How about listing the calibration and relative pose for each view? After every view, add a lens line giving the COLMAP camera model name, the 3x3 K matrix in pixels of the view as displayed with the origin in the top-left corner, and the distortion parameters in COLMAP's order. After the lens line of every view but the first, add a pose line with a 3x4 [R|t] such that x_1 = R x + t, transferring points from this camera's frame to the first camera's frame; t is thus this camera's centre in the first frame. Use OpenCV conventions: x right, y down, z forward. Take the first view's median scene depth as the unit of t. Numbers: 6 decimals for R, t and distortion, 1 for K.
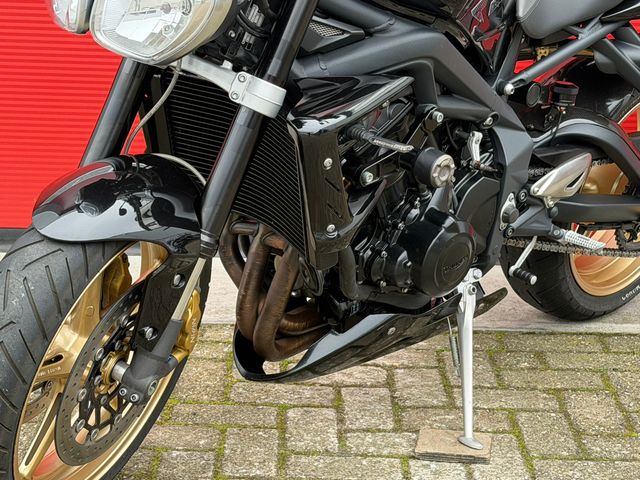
lens RADIAL K [[1484.8, 0, 334.5], [0, 1484.8, 245.7], [0, 0, 1]] dist [0.147439, 0.000000]
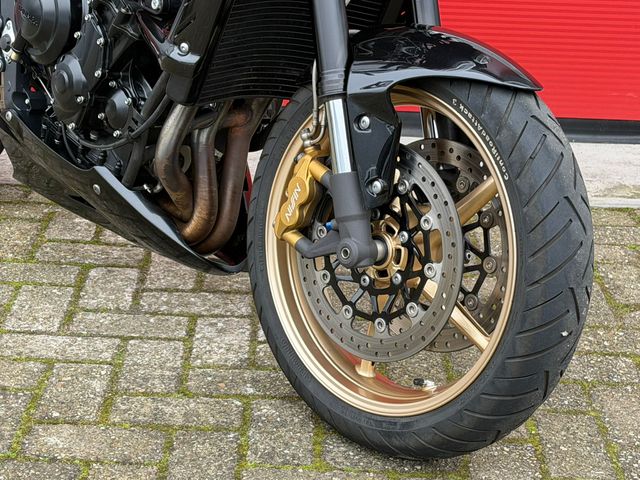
lens RADIAL K [[1484.8, 0, 316.5], [0, 1484.8, 254.1], [0, 0, 1]] dist [0.147439, 0.000000]
pose [[0.999824, 0.016360, -0.009220, 0.137136], [-0.015594, 0.996846, 0.077812, 0.021958], [0.010464, -0.077655, 0.996925, 0.011201]]
